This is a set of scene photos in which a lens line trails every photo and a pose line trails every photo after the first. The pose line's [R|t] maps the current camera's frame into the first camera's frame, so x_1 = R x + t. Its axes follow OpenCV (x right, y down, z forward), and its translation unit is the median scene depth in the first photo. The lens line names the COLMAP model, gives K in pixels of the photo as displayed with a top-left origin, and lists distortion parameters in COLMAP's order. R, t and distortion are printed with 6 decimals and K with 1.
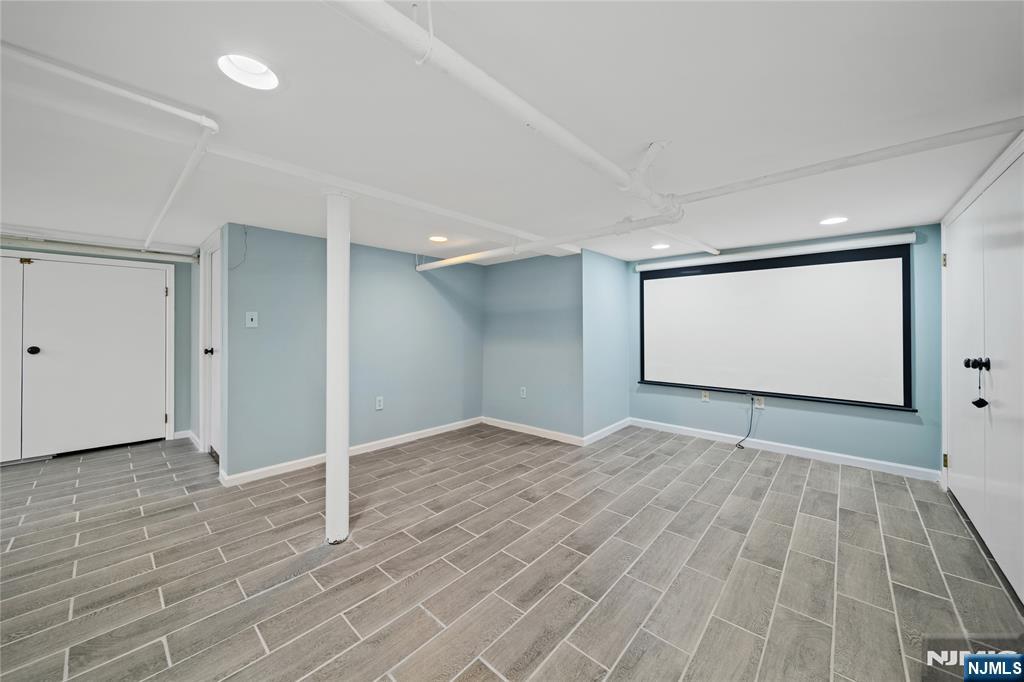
lens RADIAL K [[376.3, 0, 504.8], [0, 376.3, 337.6], [0, 0, 1]] dist [-0.002527, -0.000181]
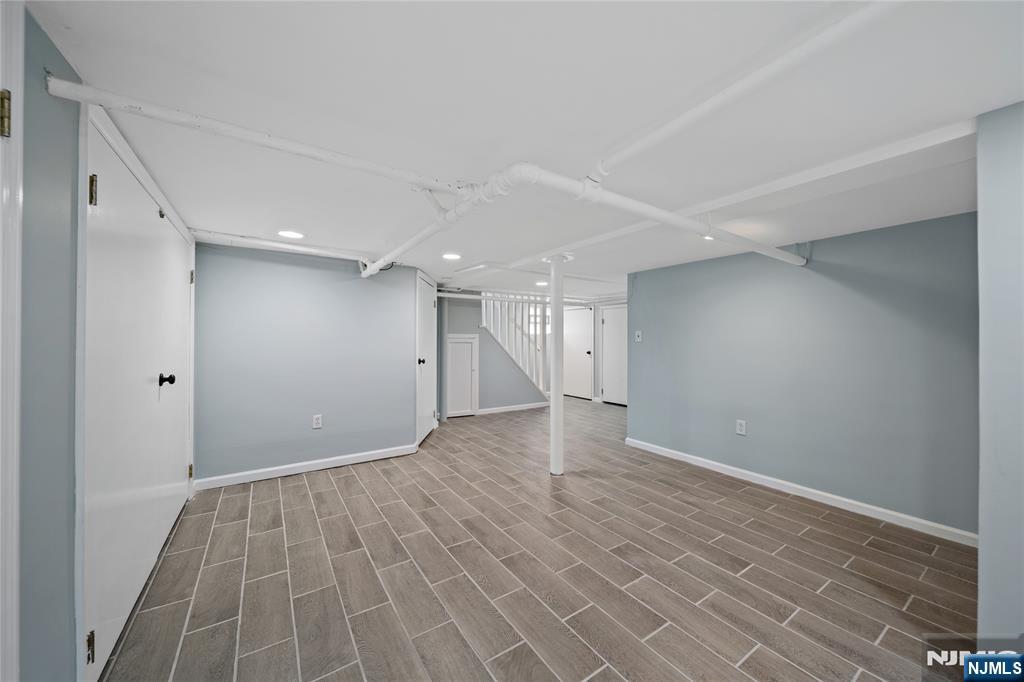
lens RADIAL K [[366.6, 0, 510.0], [0, 366.6, 342.0], [0, 0, 1]] dist [-0.006600, -0.000089]
pose [[-0.236559, 0.007209, -0.971590, 0.951736], [-0.032796, 0.999343, 0.015400, -0.035214], [0.971063, 0.035508, -0.236168, 0.989325]]
